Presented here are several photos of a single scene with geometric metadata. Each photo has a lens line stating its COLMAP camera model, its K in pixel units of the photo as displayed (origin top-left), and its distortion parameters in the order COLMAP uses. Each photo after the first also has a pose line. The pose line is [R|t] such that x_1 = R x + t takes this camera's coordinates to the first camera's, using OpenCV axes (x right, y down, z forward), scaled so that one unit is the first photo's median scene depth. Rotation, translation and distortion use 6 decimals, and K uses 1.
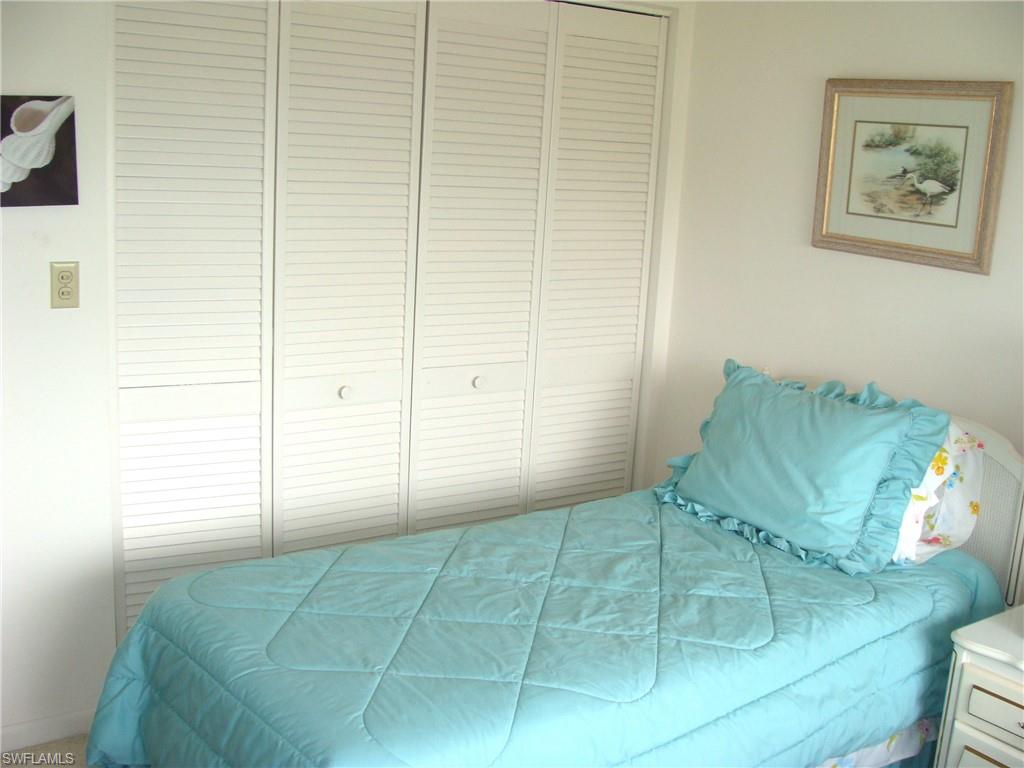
lens RADIAL K [[1174.7, 0, 514.5], [0, 1174.7, 414.2], [0, 0, 1]] dist [-0.209623, 0.278693]
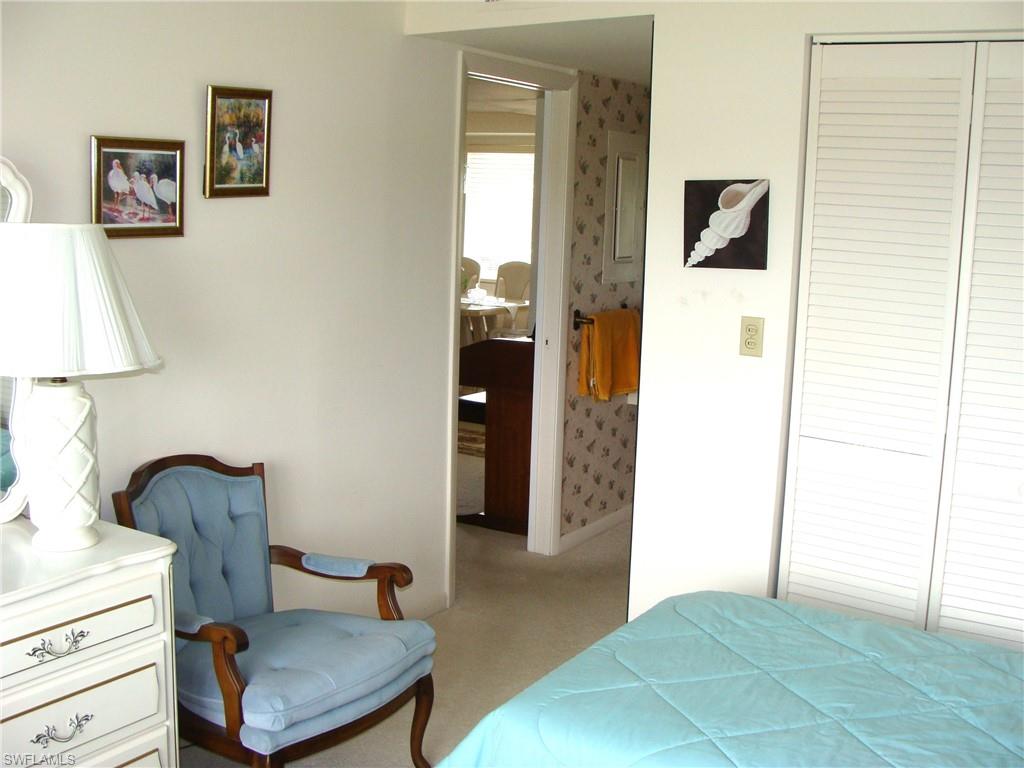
lens RADIAL K [[1174.7, 0, 514.5], [0, 1174.7, 414.2], [0, 0, 1]] dist [-0.209623, 0.278693]
pose [[0.364087, 0.123127, -0.923190, 0.669986], [-0.217903, 0.974974, 0.044097, -0.036193], [0.905516, 0.185111, 0.381805, 0.347984]]
